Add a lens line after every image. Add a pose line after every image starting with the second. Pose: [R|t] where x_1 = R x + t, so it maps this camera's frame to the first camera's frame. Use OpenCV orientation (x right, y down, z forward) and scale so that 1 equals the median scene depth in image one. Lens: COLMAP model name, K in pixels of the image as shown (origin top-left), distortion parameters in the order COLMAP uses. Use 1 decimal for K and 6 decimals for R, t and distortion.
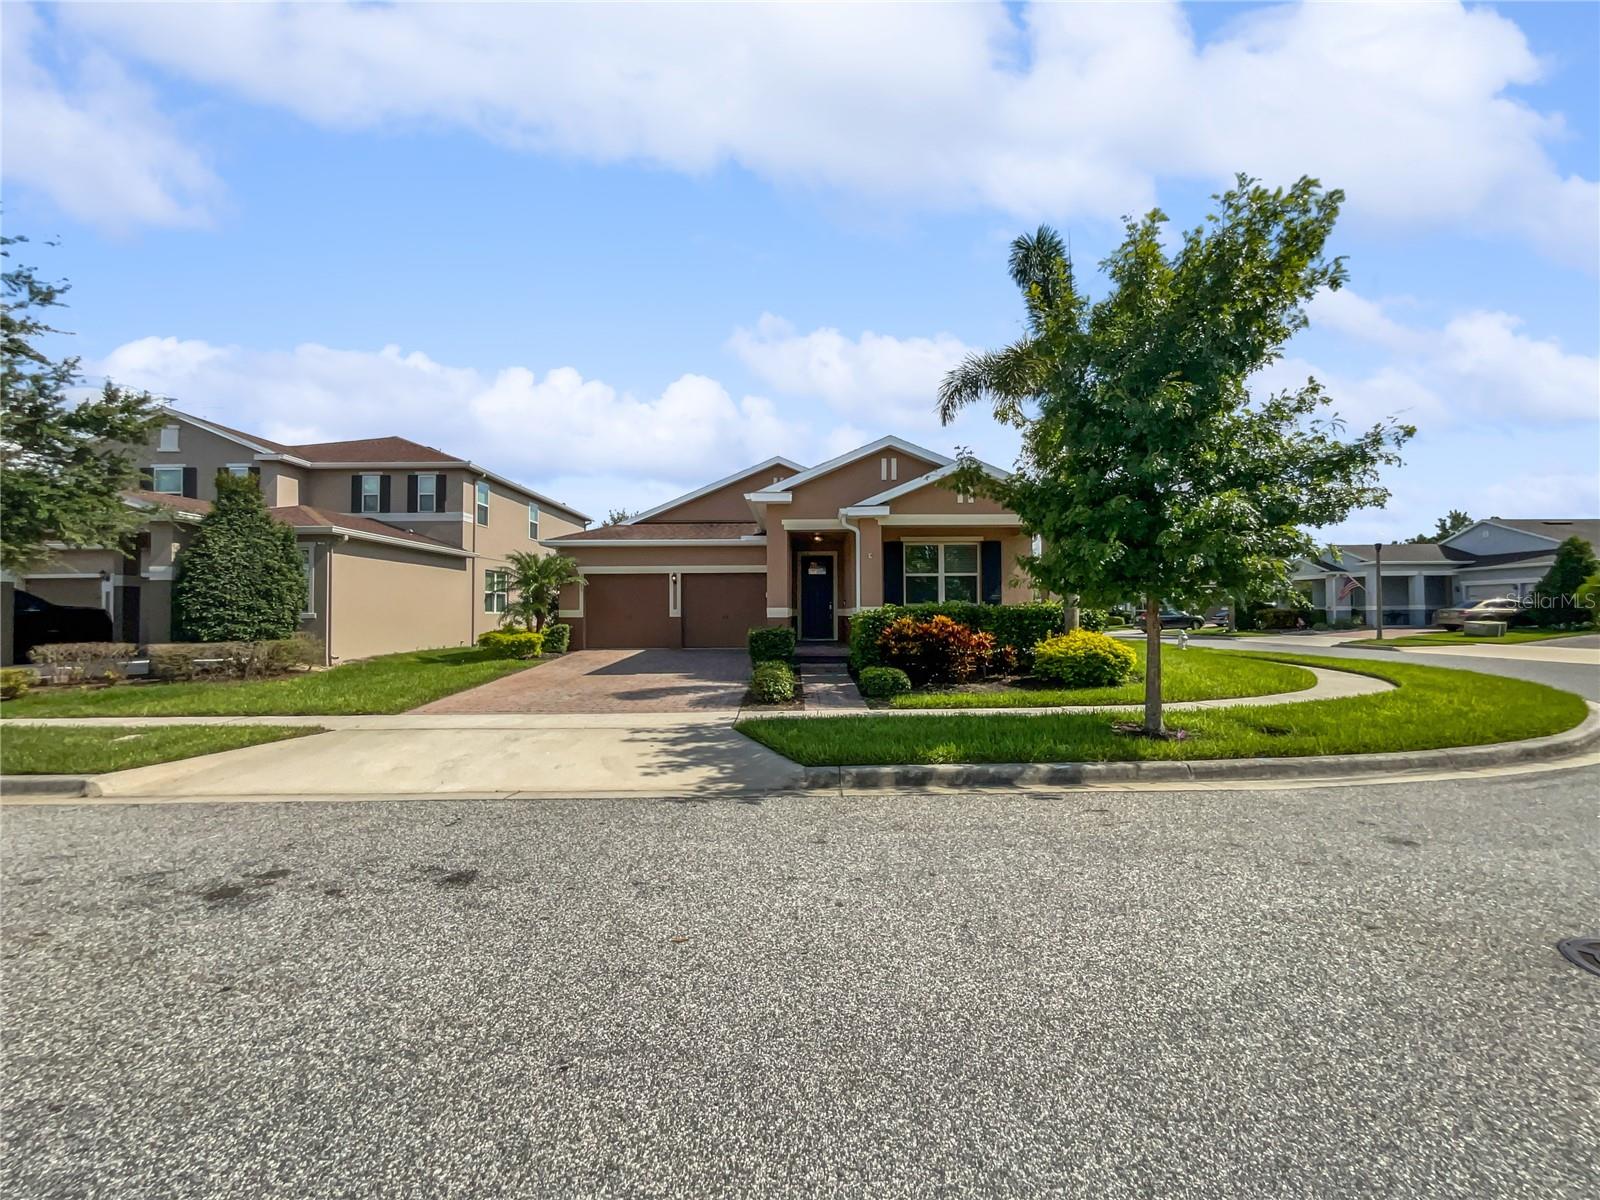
lens RADIAL K [[643.5, 0, 798.8], [0, 643.5, 606.2], [0, 0, 1]] dist [0.002530, 0.000445]
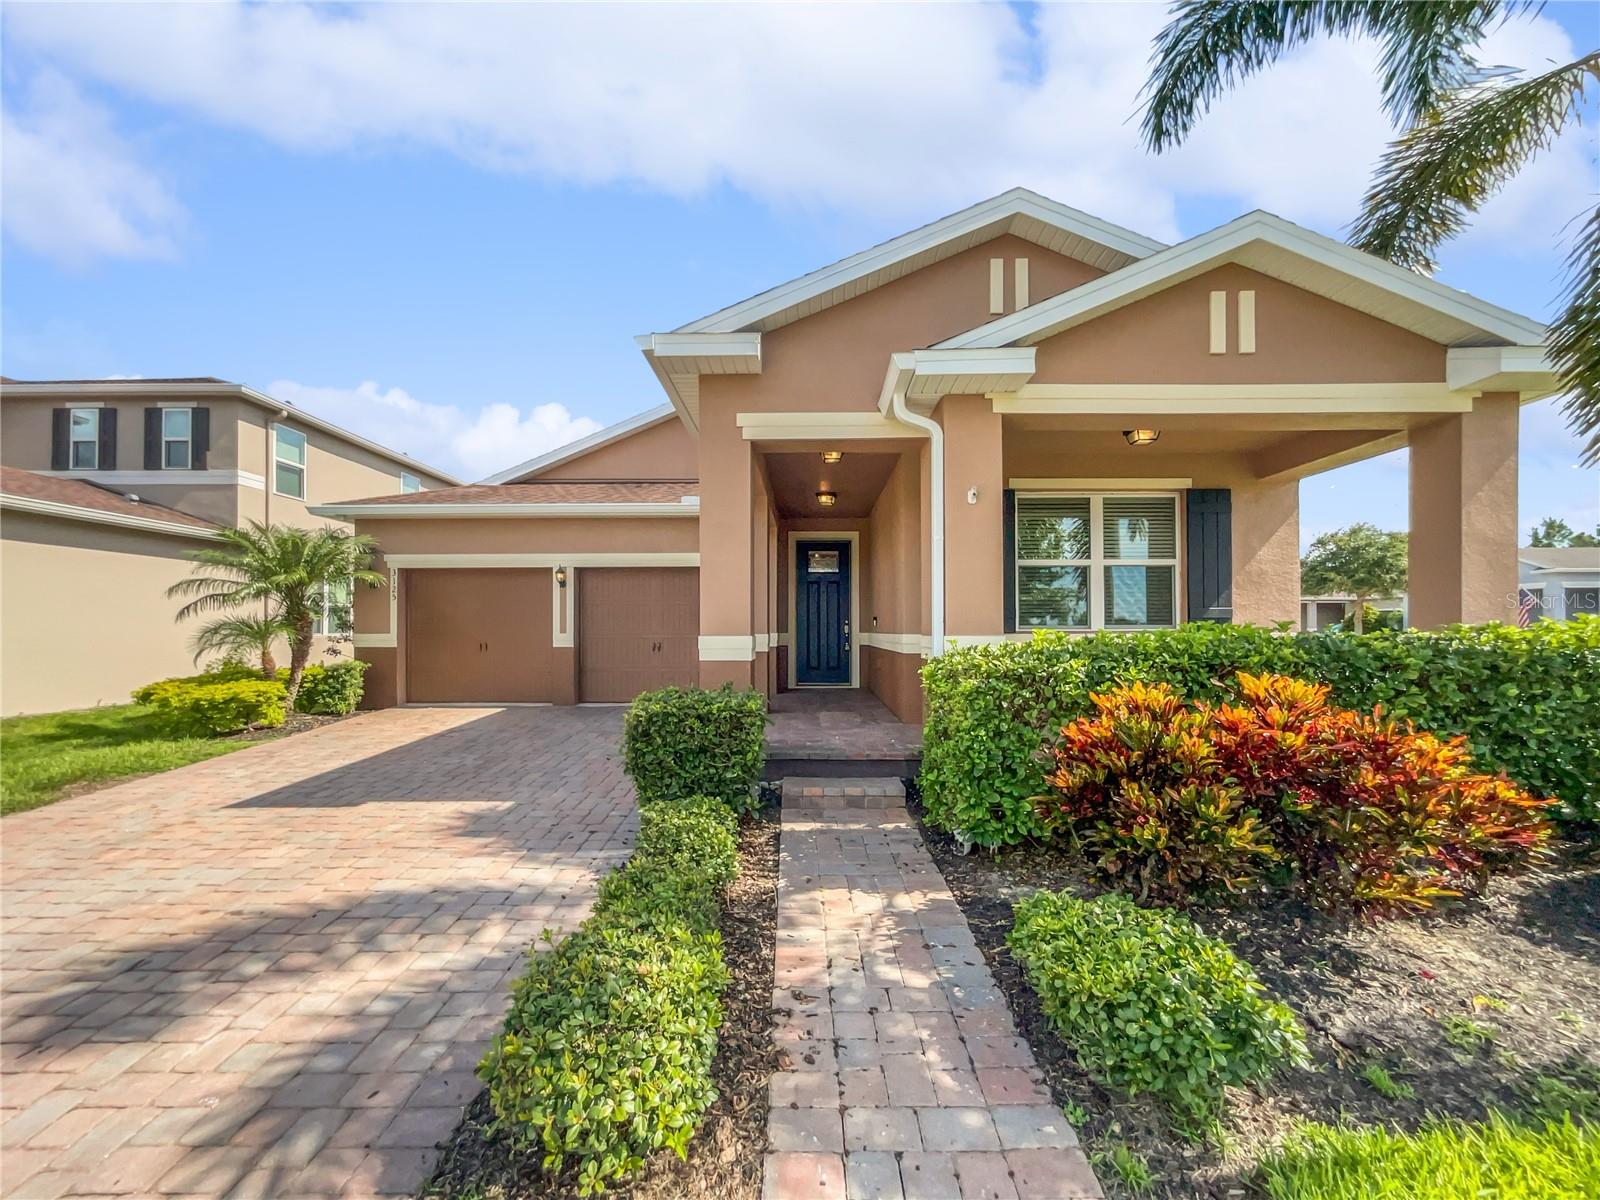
lens RADIAL K [[643.5, 0, 800.3], [0, 643.5, 613.8], [0, 0, 1]] dist [0.002530, 0.000445]
pose [[0.999991, 0.002786, -0.003224, 0.010513], [-0.002829, 0.999904, -0.013541, -0.004739], [0.003186, 0.013550, 0.999903, 0.463472]]
